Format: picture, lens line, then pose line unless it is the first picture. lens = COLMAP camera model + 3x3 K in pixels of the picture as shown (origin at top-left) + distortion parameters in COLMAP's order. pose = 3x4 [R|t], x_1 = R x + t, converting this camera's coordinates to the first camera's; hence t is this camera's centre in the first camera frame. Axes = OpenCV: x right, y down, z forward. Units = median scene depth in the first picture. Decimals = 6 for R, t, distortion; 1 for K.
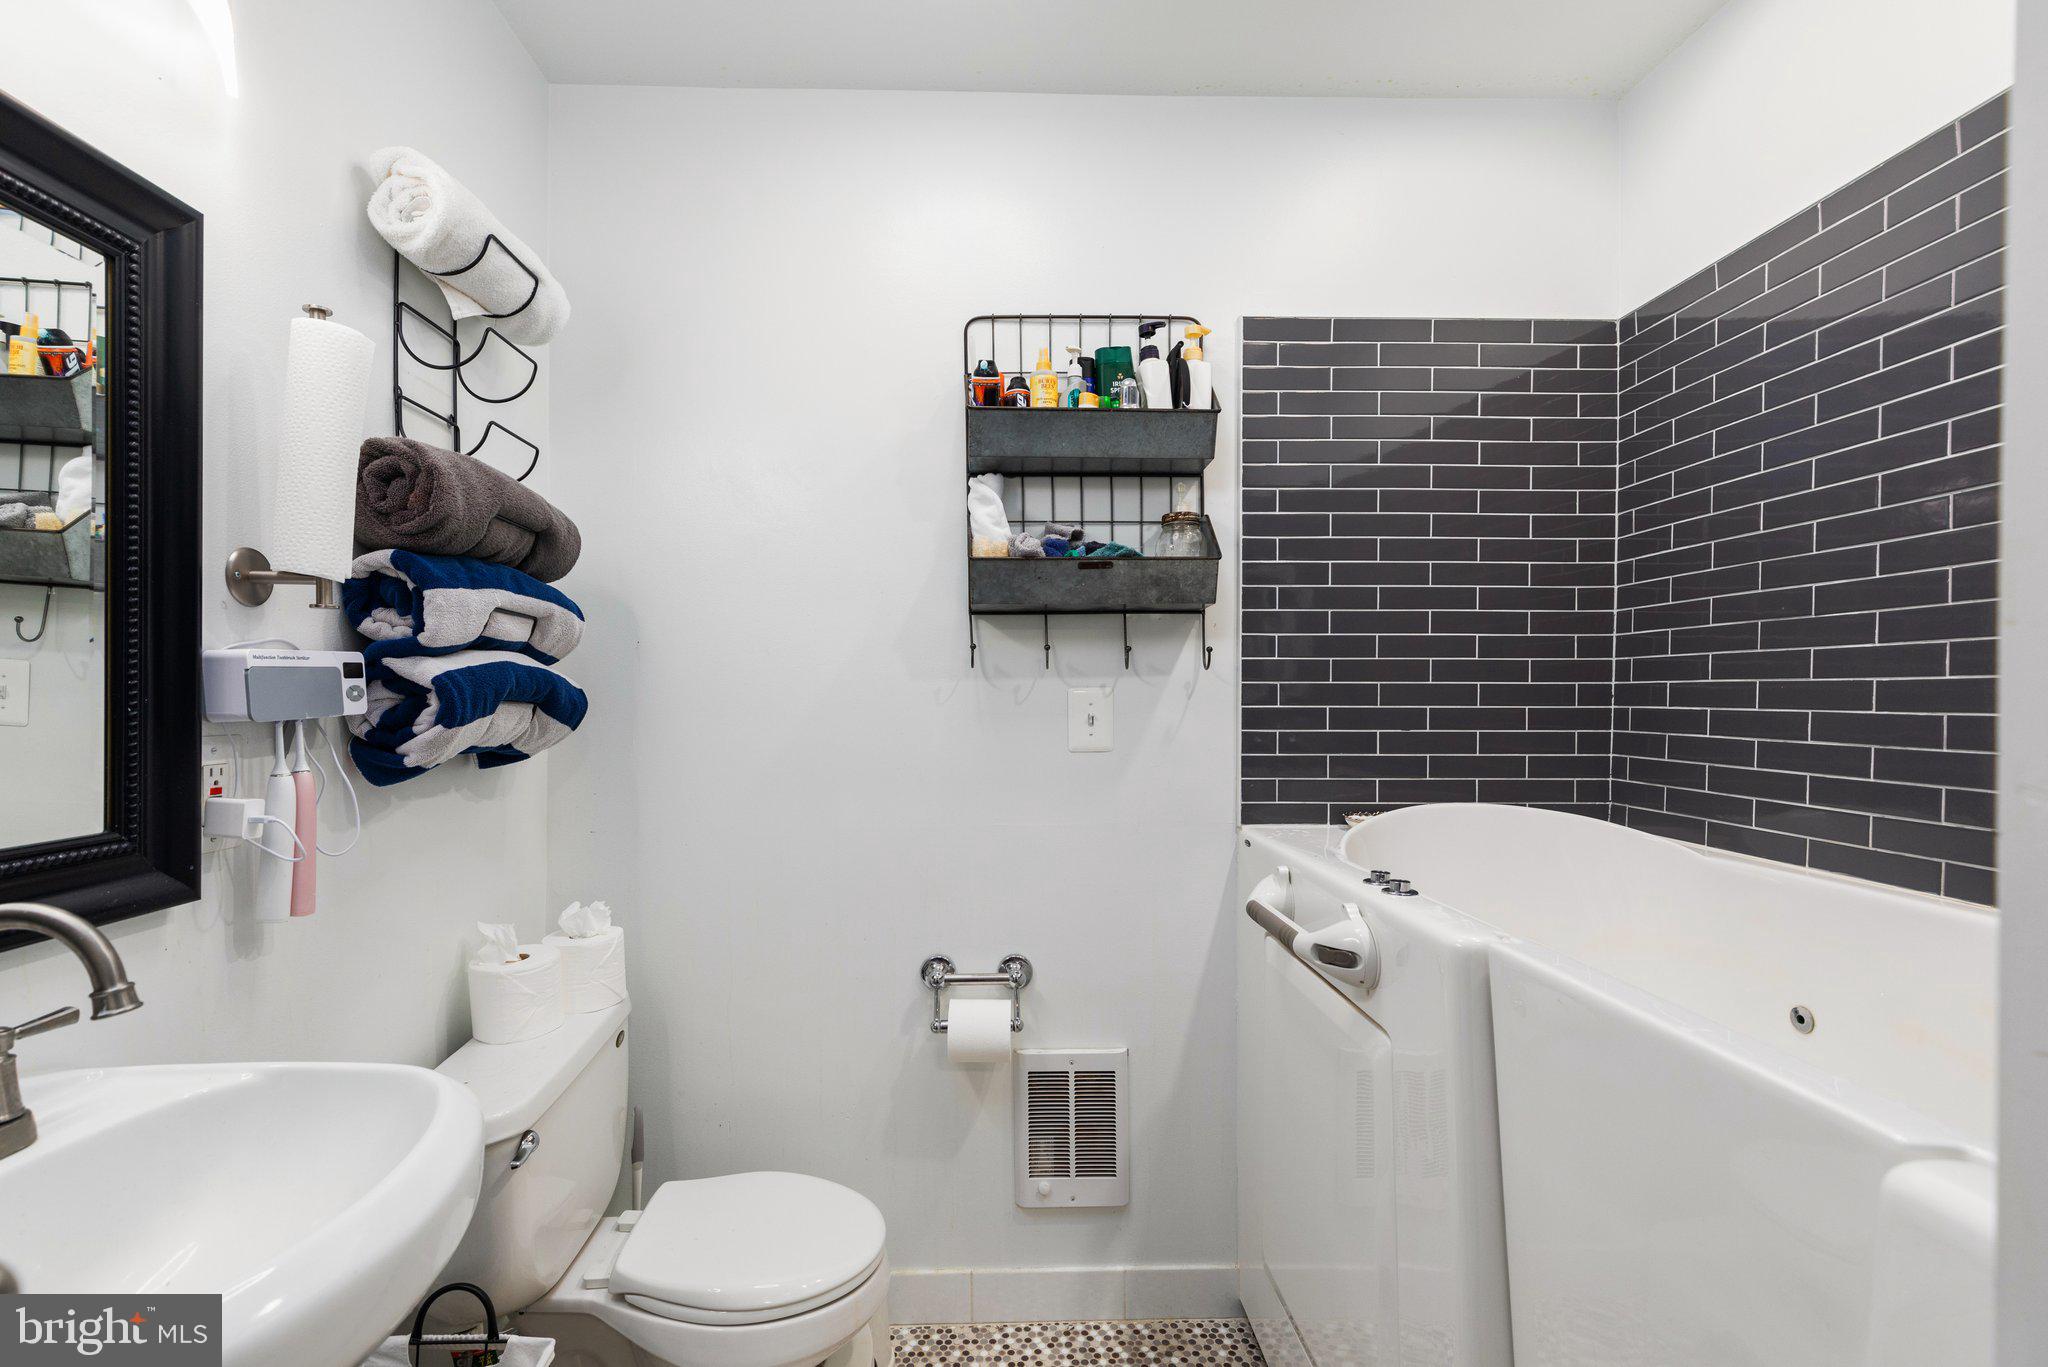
lens RADIAL K [[903.6, 0, 1030.4], [0, 903.6, 697.7], [0, 0, 1]] dist [0.011516, -0.000584]
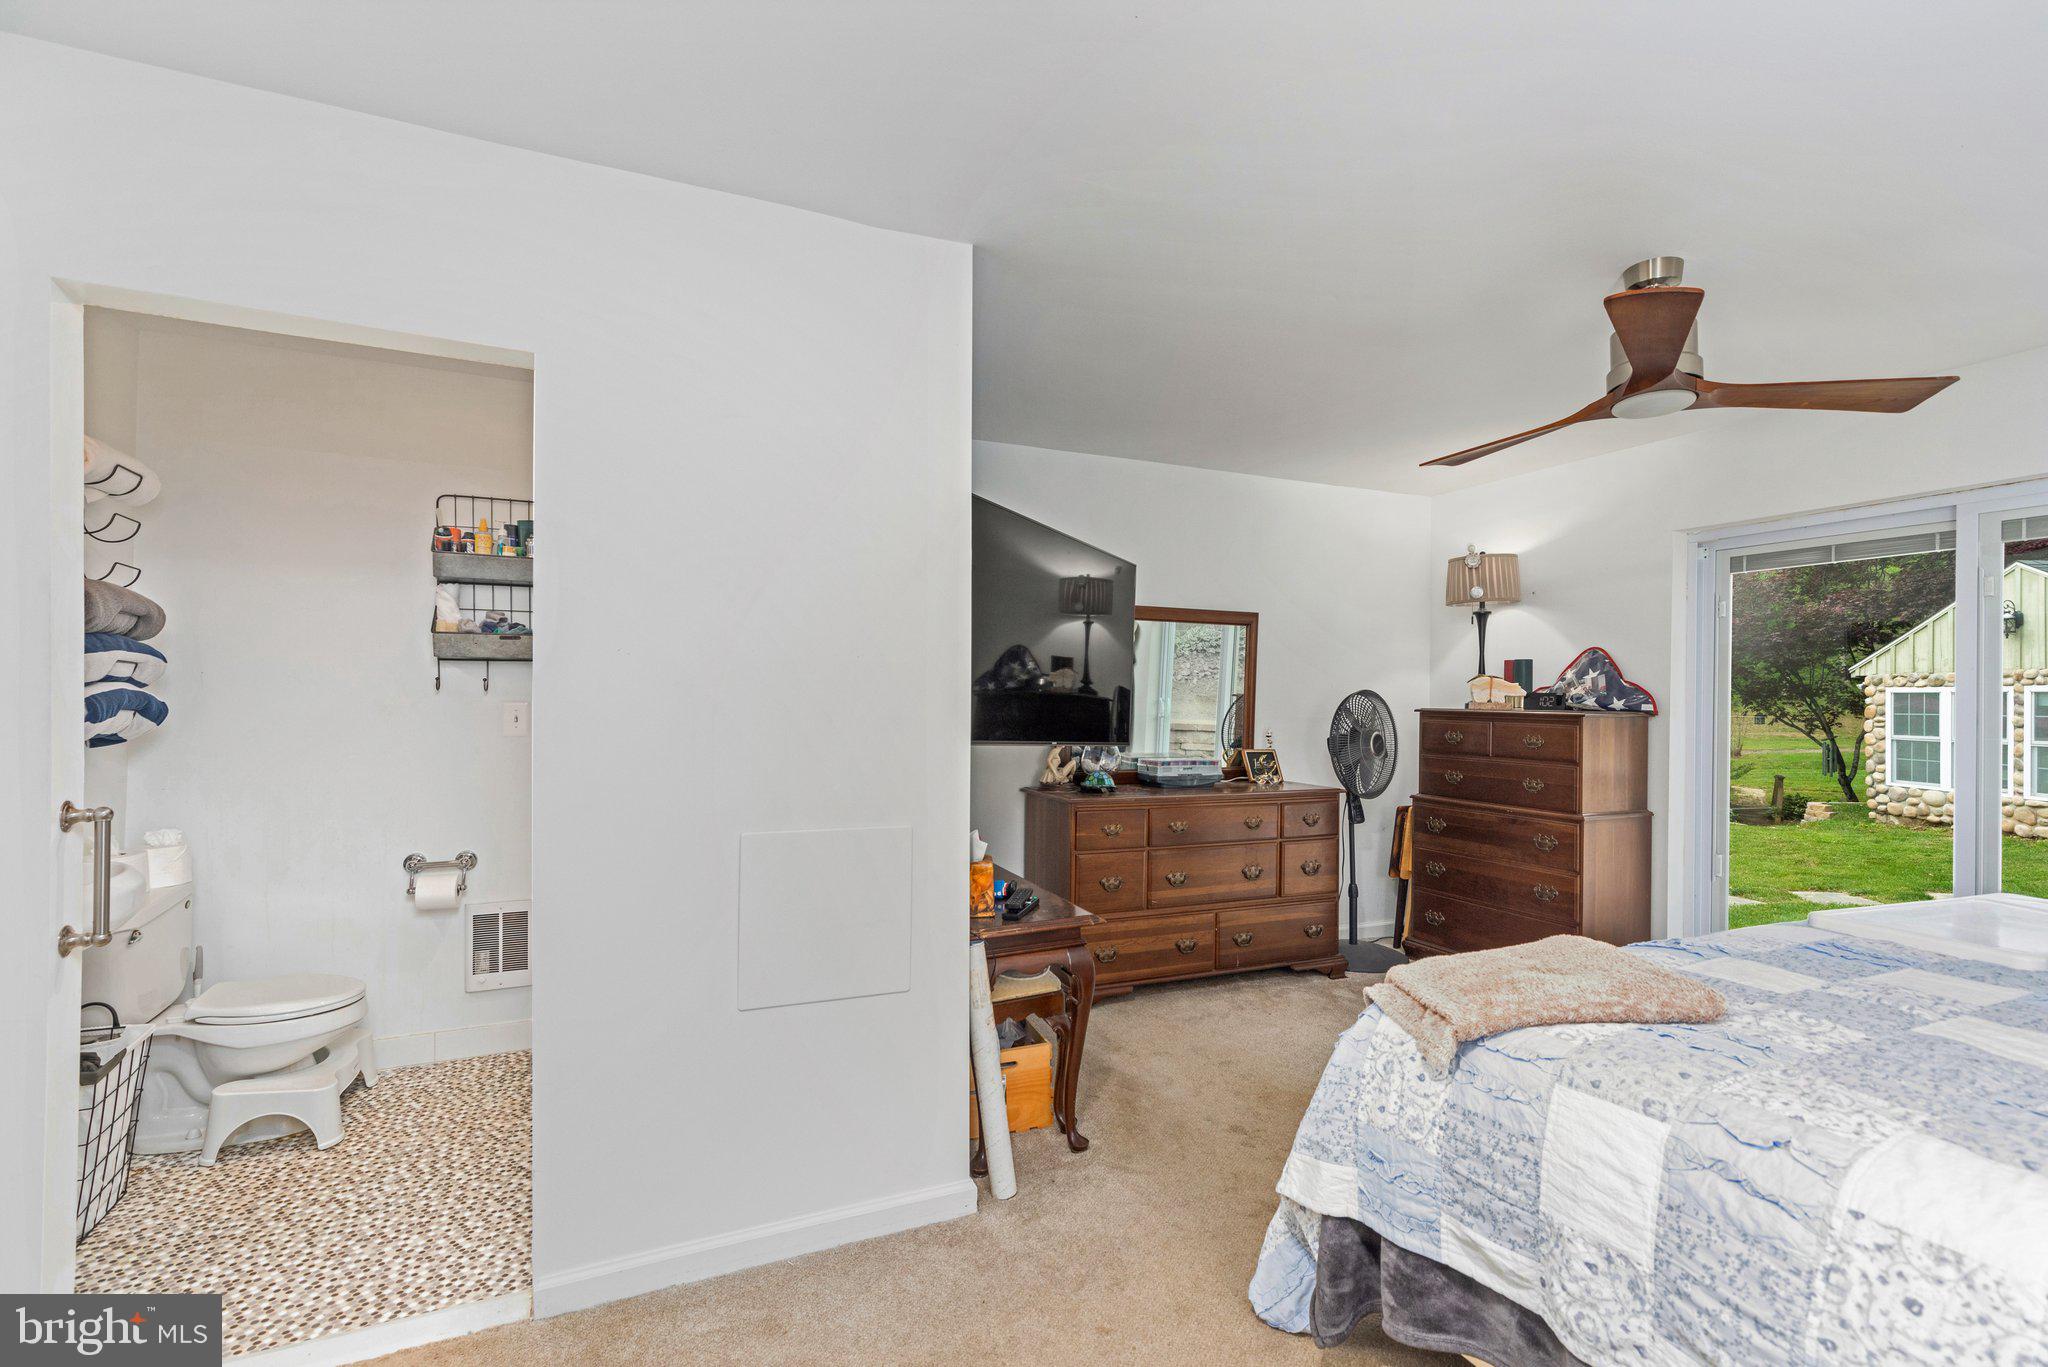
lens RADIAL K [[903.6, 0, 1023.6], [0, 903.6, 686.5], [0, 0, 1]] dist [0.011516, -0.000584]
pose [[0.933212, 0.011073, 0.359156, 0.384974], [-0.005747, 0.999857, -0.015892, -0.018798], [-0.359280, 0.012767, 0.933142, -1.135340]]
